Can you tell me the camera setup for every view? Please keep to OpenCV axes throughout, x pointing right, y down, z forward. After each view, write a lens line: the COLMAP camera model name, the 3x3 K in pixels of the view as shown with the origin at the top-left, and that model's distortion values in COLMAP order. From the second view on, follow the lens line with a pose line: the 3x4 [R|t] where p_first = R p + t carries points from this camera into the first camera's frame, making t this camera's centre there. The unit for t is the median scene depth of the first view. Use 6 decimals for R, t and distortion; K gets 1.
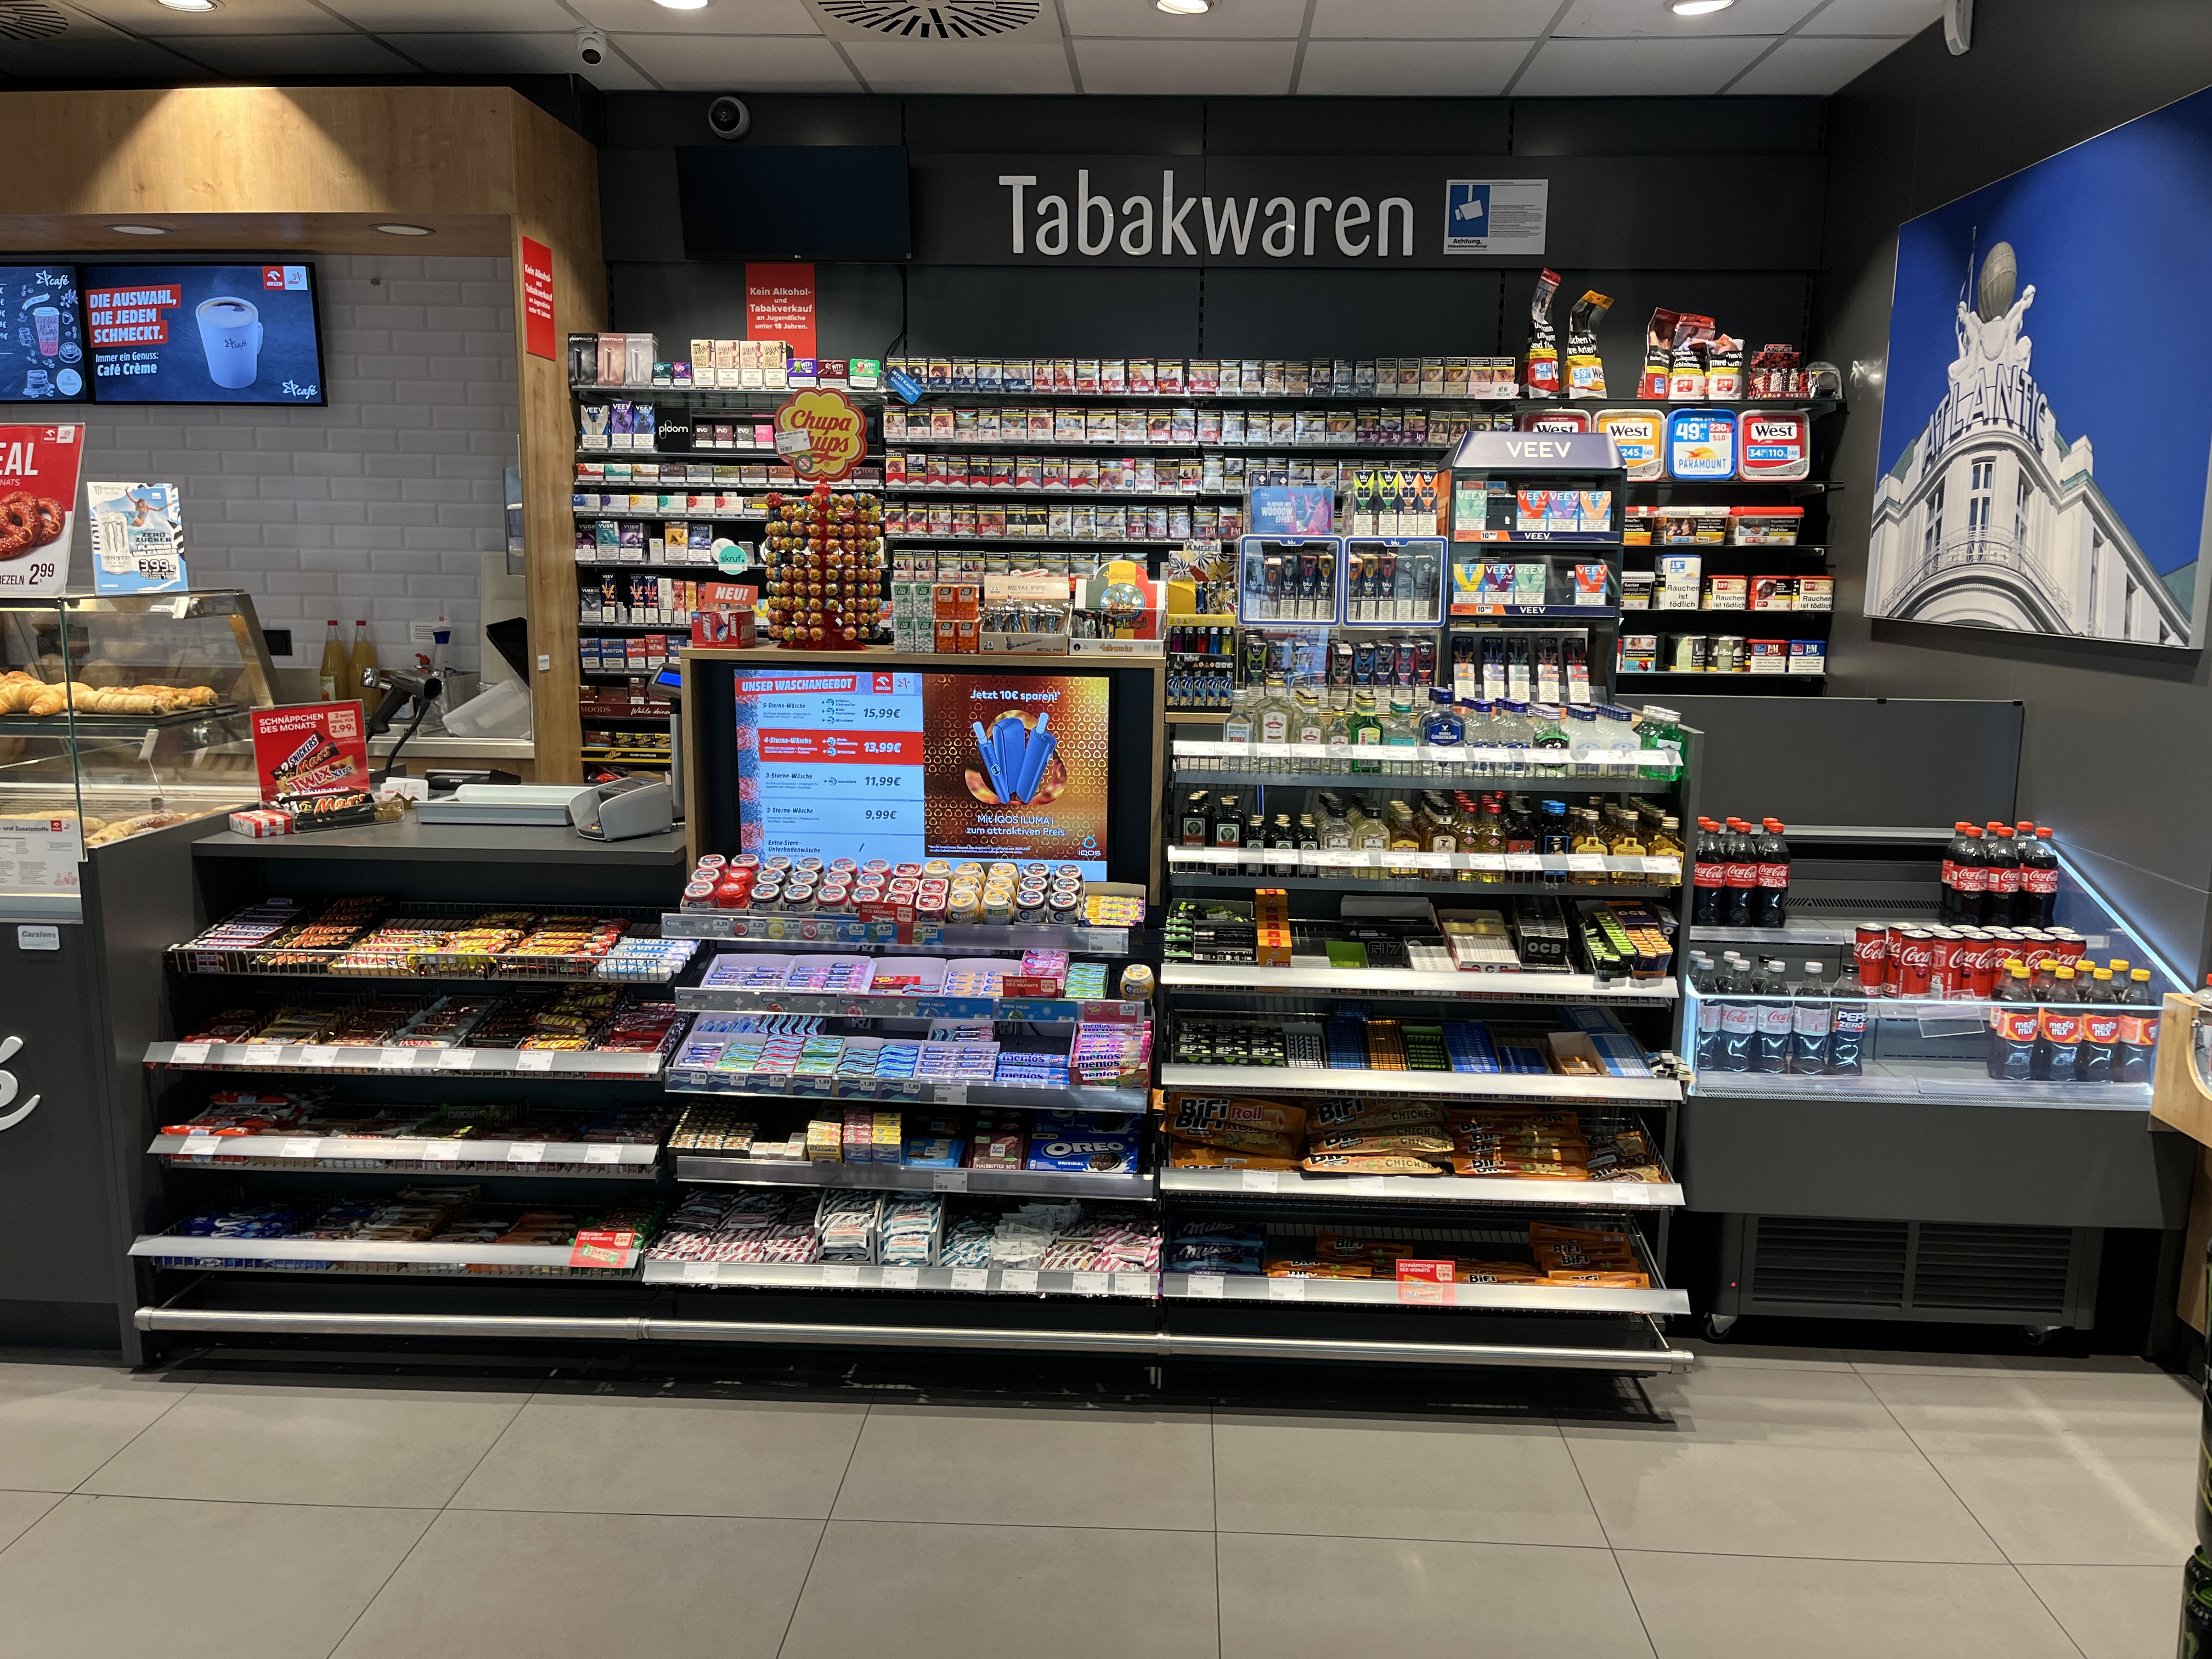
lens RADIAL K [[1685.4, 0, 1113.7], [0, 1685.4, 822.9], [0, 0, 1]] dist [0.071609, -0.101533]
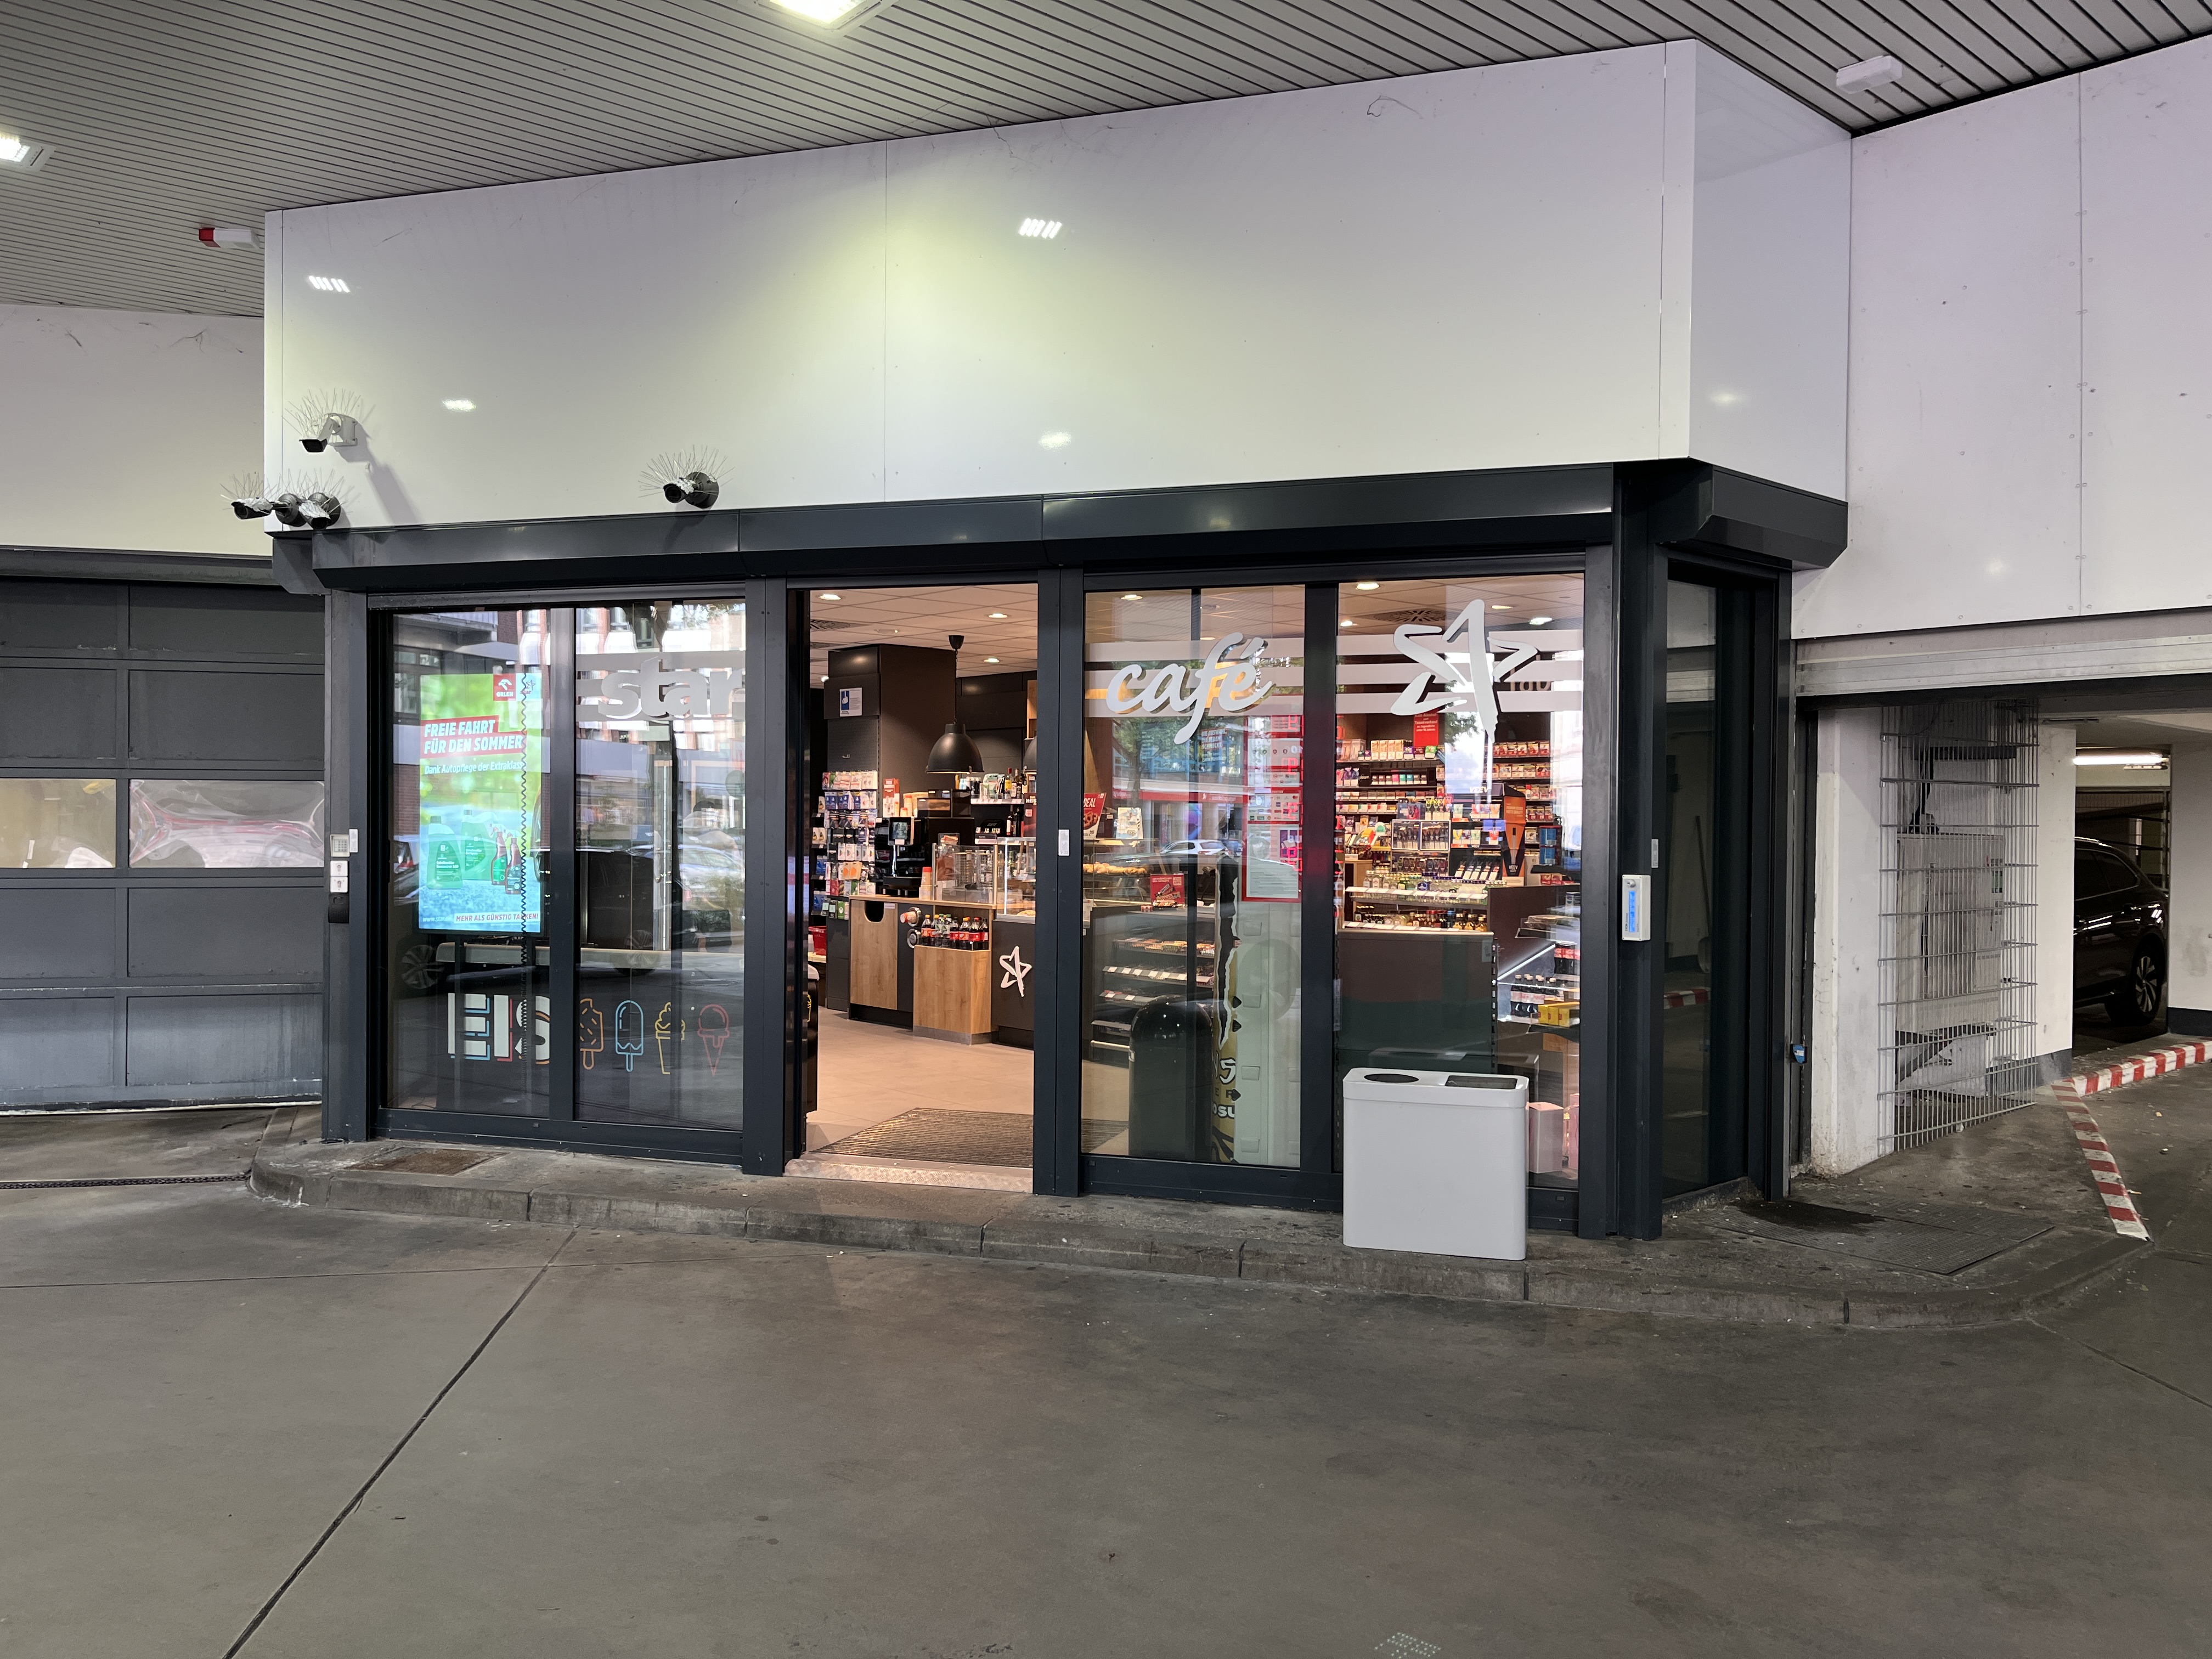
lens RADIAL K [[1685.4, 0, 1113.7], [0, 1685.4, 822.9], [0, 0, 1]] dist [0.071609, -0.101533]
pose [[0.700562, -0.005898, -0.713567, 1.818573], [-0.111897, 0.986687, -0.118013, 0.232865], [0.704764, 0.162522, 0.690576, -1.352346]]
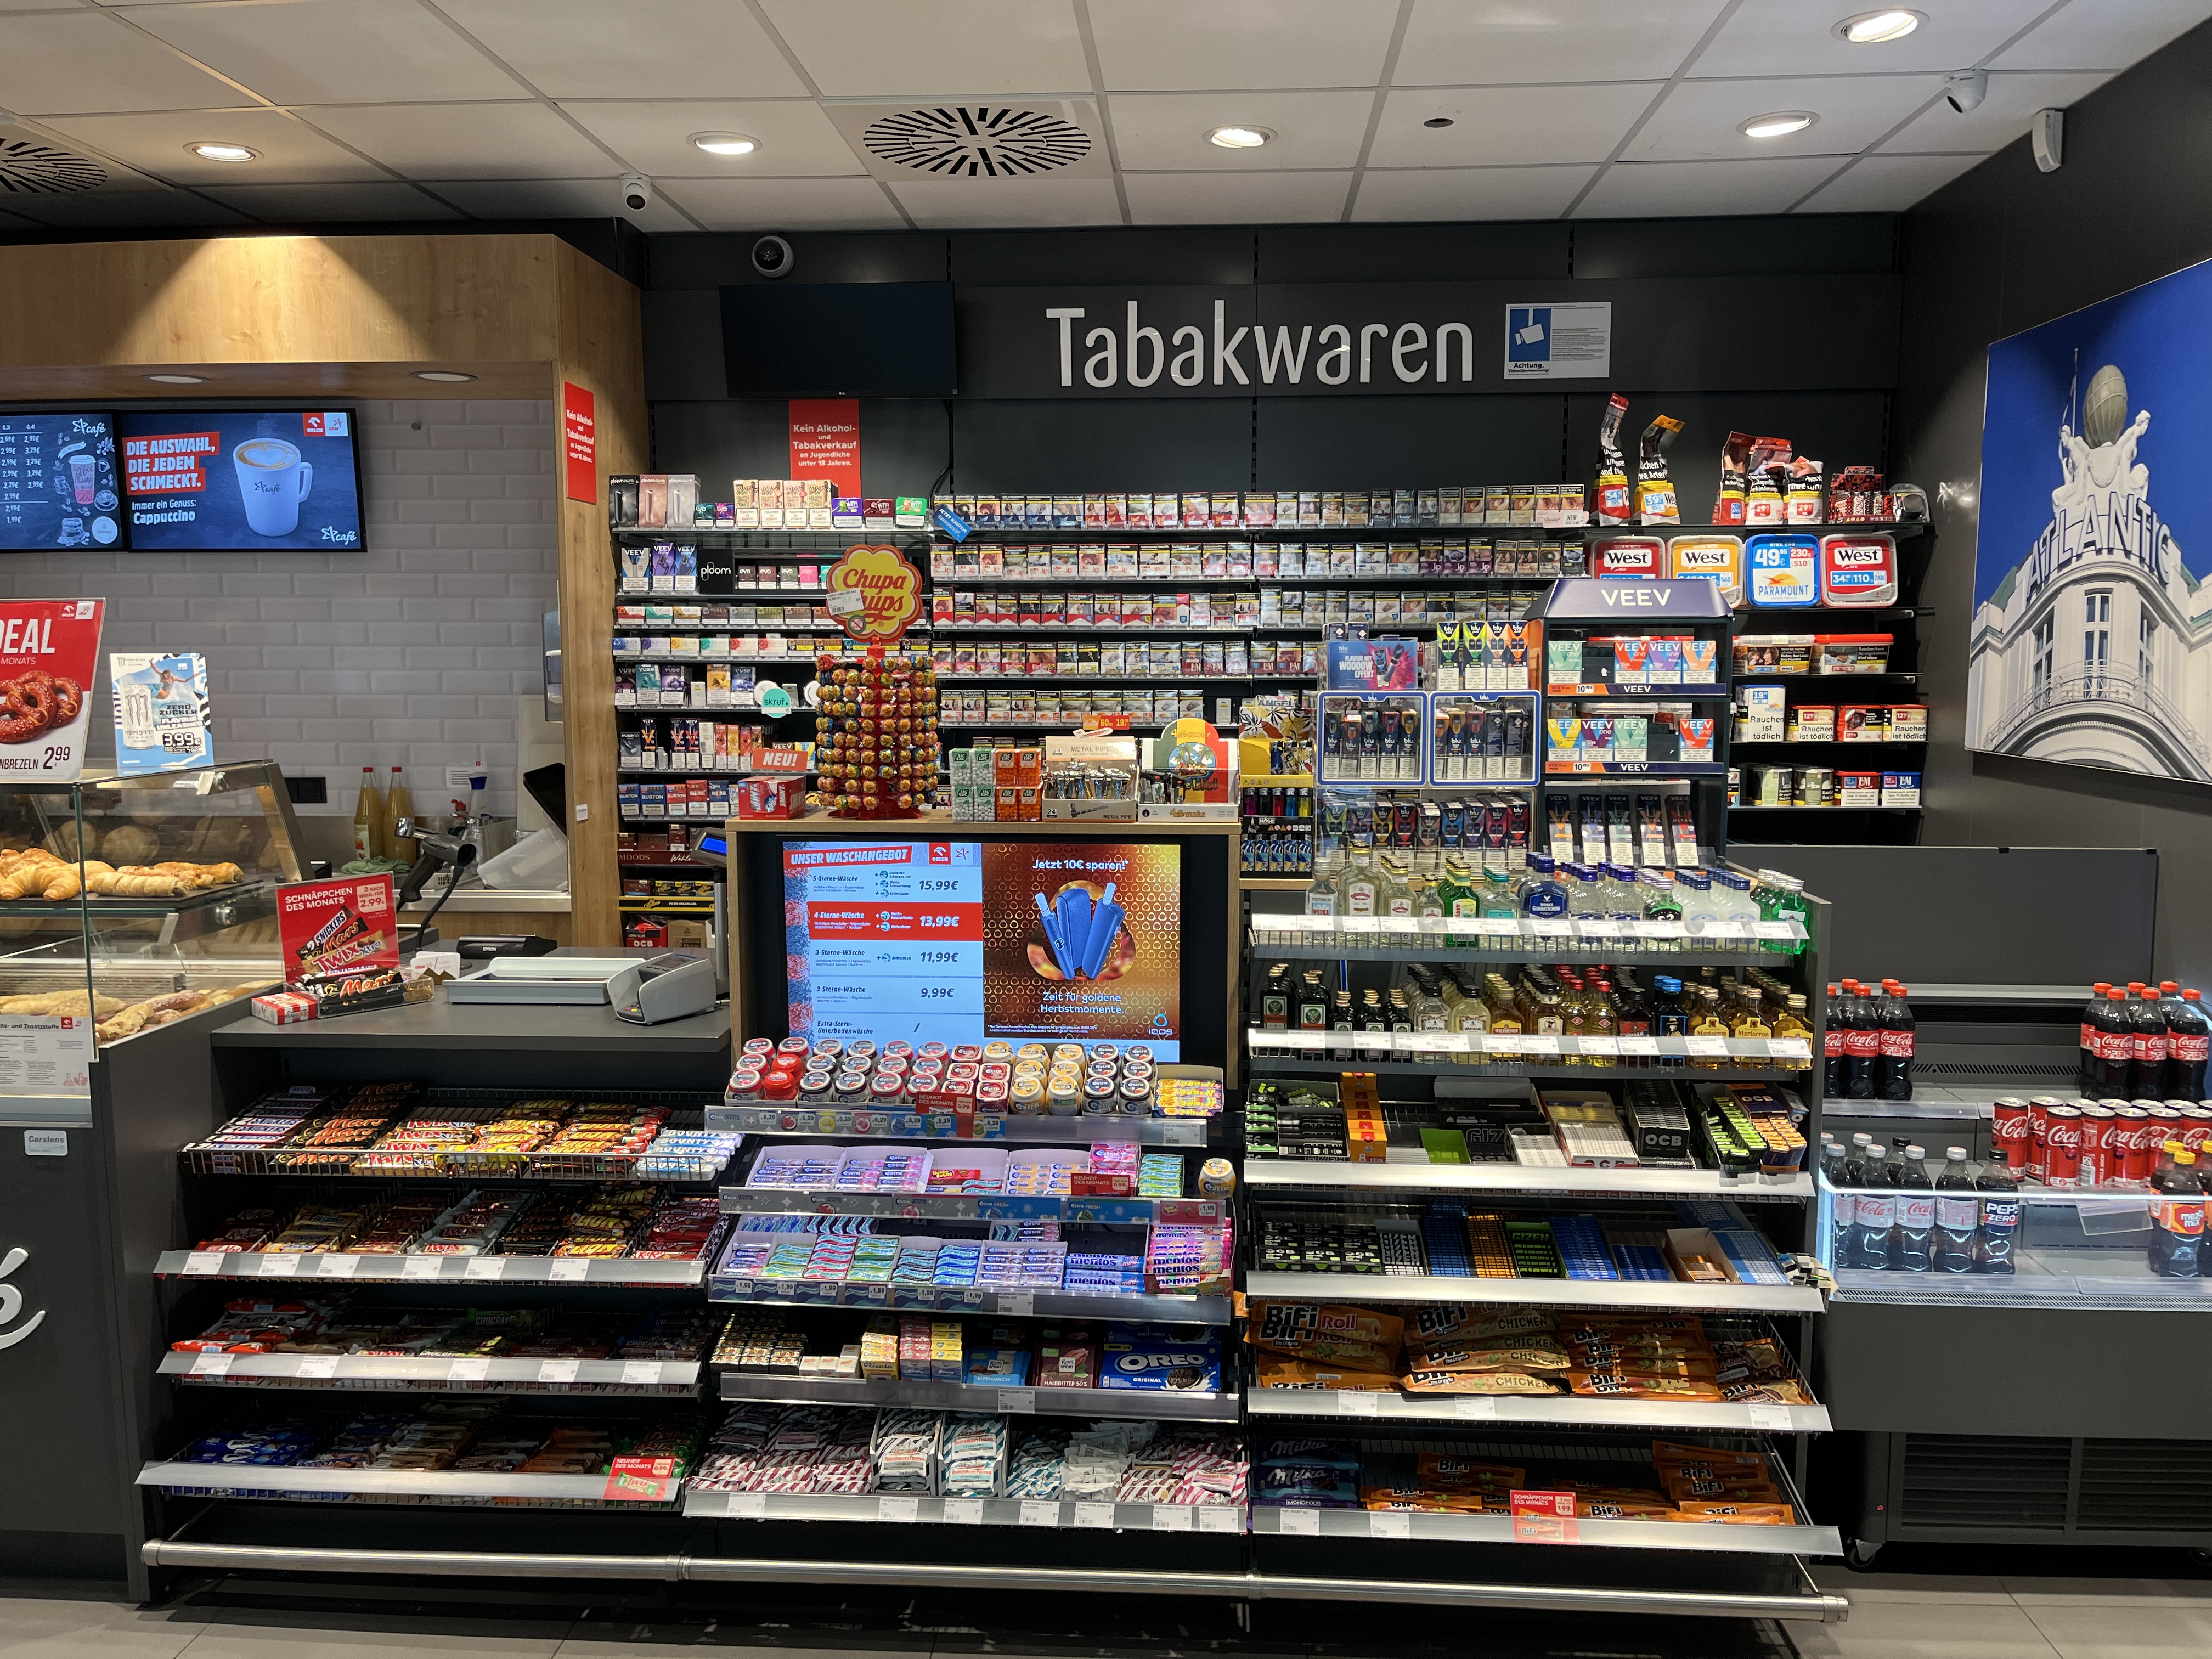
lens RADIAL K [[1683.3, 0, 1102.8], [0, 1683.3, 828.0], [0, 0, 1]] dist [0.071217, -0.099756]
pose [[0.999639, -0.011290, -0.024379, -0.022555], [0.009963, 0.998498, -0.053869, -0.044913], [0.024951, 0.053607, 0.998250, 0.064469]]
